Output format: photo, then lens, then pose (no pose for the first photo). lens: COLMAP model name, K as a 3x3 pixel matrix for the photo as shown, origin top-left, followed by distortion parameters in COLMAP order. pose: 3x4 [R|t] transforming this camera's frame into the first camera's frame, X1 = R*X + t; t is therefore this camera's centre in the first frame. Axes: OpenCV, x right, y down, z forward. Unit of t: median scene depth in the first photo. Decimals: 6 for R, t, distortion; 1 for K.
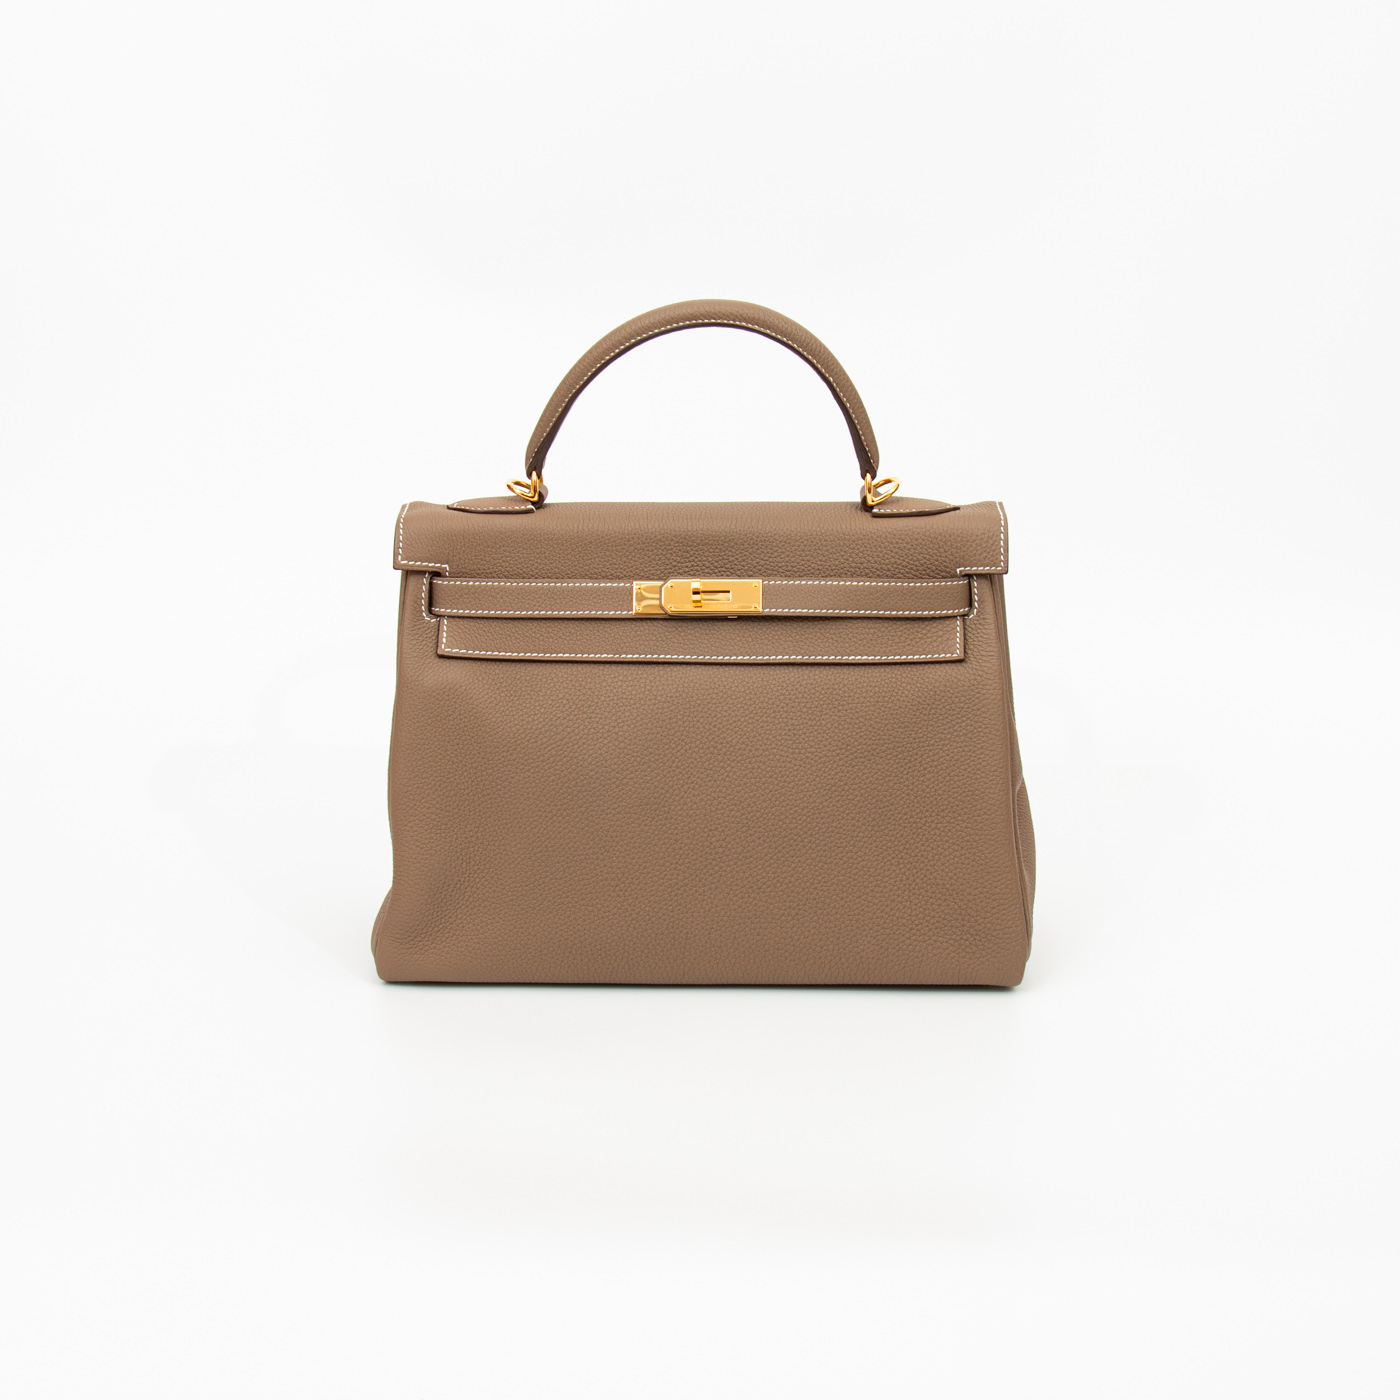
lens RADIAL K [[2744.2, 0, 703.4], [0, 2744.2, 707.6], [0, 0, 1]] dist [-0.415363, 0.000000]
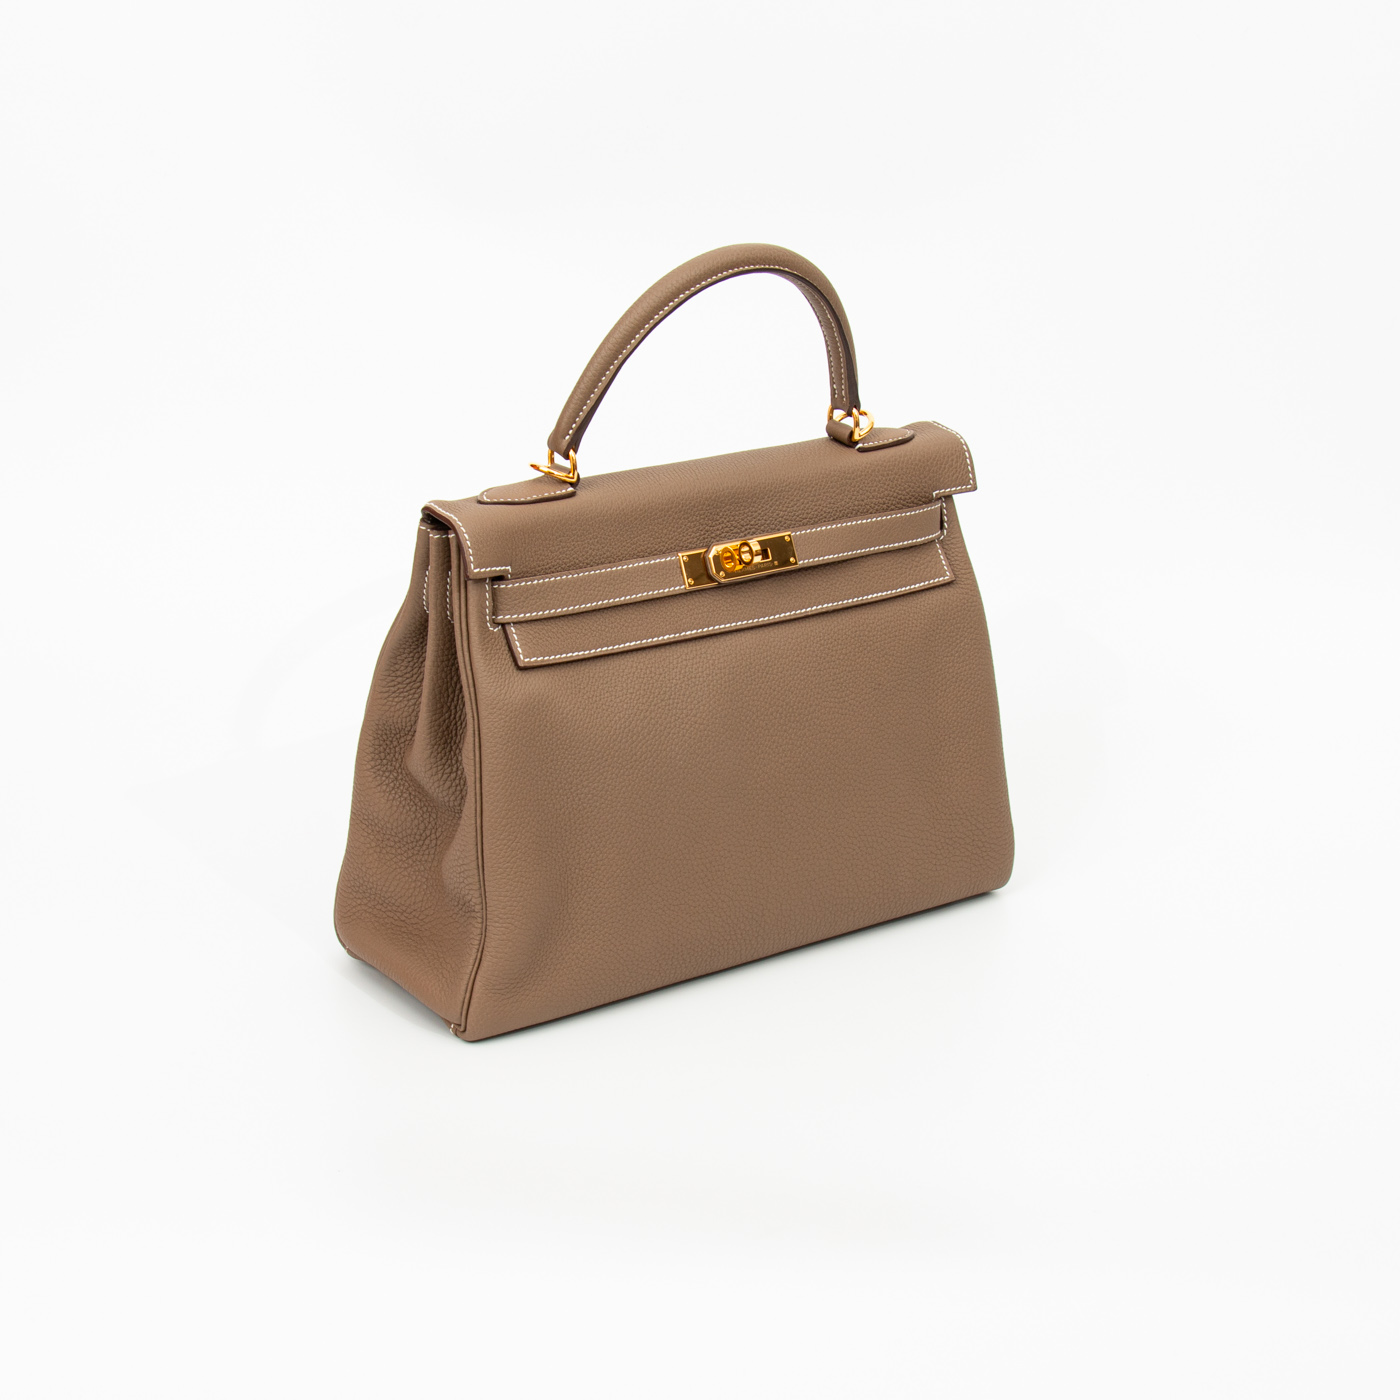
lens RADIAL K [[2744.2, 0, 700.3], [0, 2744.2, 699.0], [0, 0, 1]] dist [-0.415363, 0.000000]
pose [[0.790342, -0.180989, 0.585322, -0.576278], [0.163882, 0.983010, 0.082674, -0.073276], [-0.590340, 0.030583, 0.806575, 0.241873]]
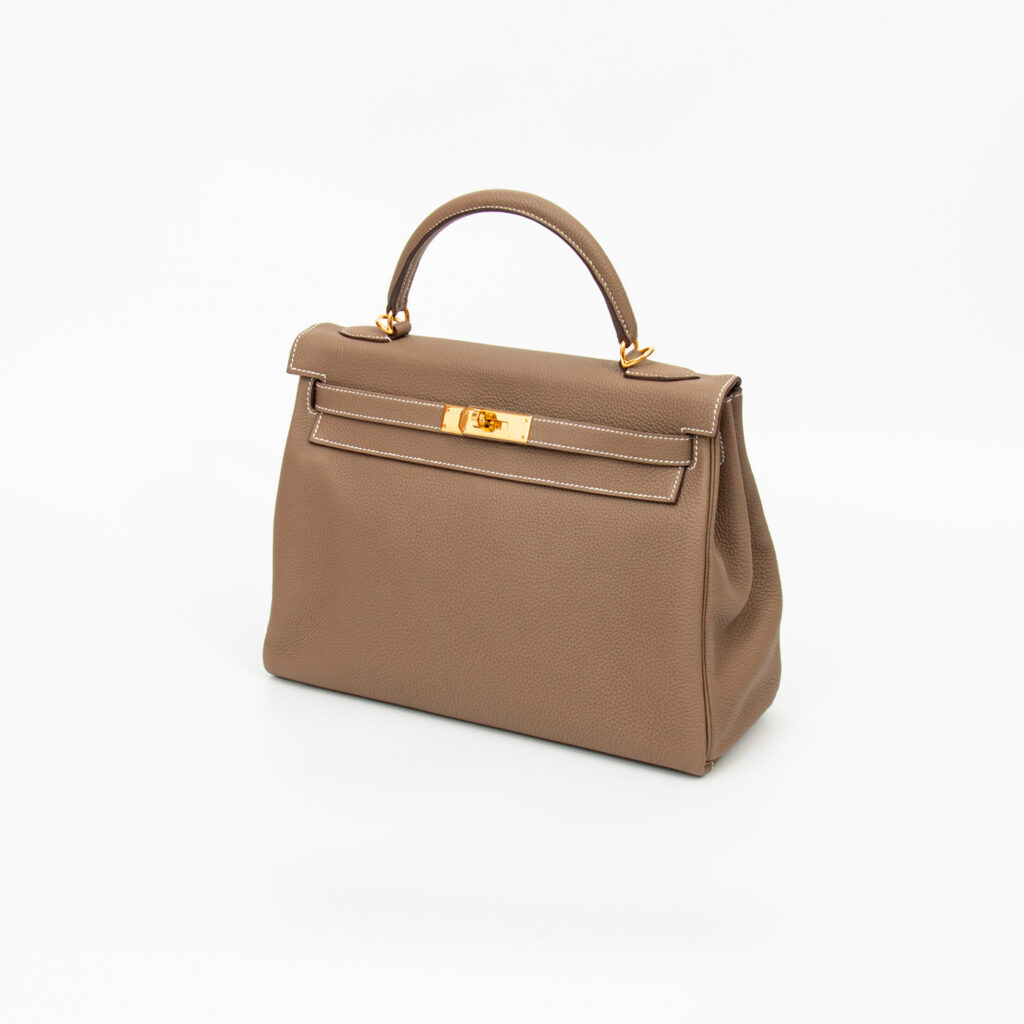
lens RADIAL K [[2007.2, 0, 510.6], [0, 2007.2, 512.4], [0, 0, 1]] dist [-0.415363, 0.000000]
pose [[0.890813, 0.150006, -0.428895, 0.410969], [-0.134972, 0.988685, 0.065456, -0.061559], [0.433861, -0.000421, 0.900980, 0.167910]]
